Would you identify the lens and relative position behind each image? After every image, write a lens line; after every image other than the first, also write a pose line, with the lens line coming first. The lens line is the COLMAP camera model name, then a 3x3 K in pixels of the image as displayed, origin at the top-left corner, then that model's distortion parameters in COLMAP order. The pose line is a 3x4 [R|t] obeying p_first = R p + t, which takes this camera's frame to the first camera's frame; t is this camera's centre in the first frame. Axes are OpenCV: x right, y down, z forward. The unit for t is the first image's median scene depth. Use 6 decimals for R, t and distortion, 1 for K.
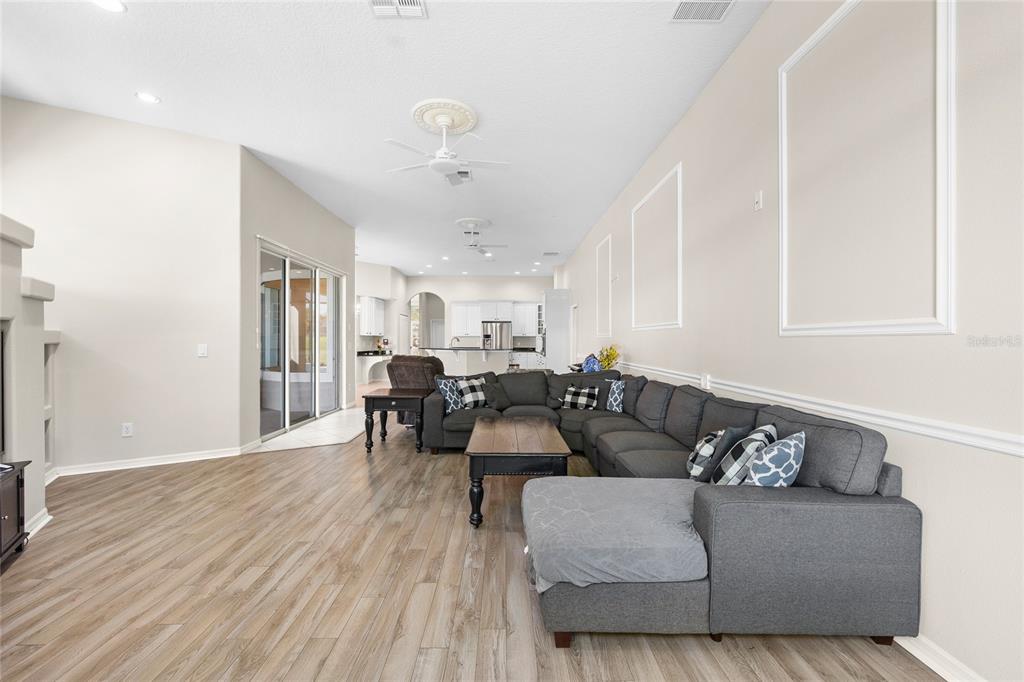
lens RADIAL K [[443.6, 0, 508.9], [0, 443.6, 340.0], [0, 0, 1]] dist [0.001041, 0.001067]
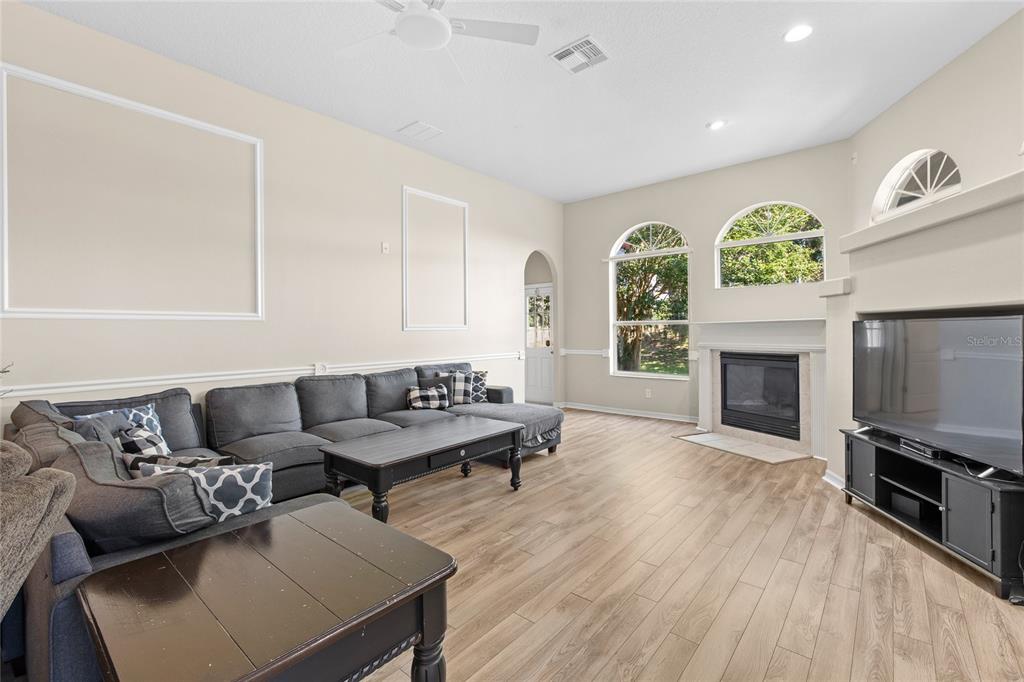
lens RADIAL K [[443.6, 0, 517.6], [0, 443.6, 331.5], [0, 0, 1]] dist [0.001041, 0.001067]
pose [[-0.767714, 0.003915, 0.640781, -0.239250], [0.008927, 0.999950, 0.004586, -0.001975], [-0.640730, 0.009241, -0.767710, 0.542364]]
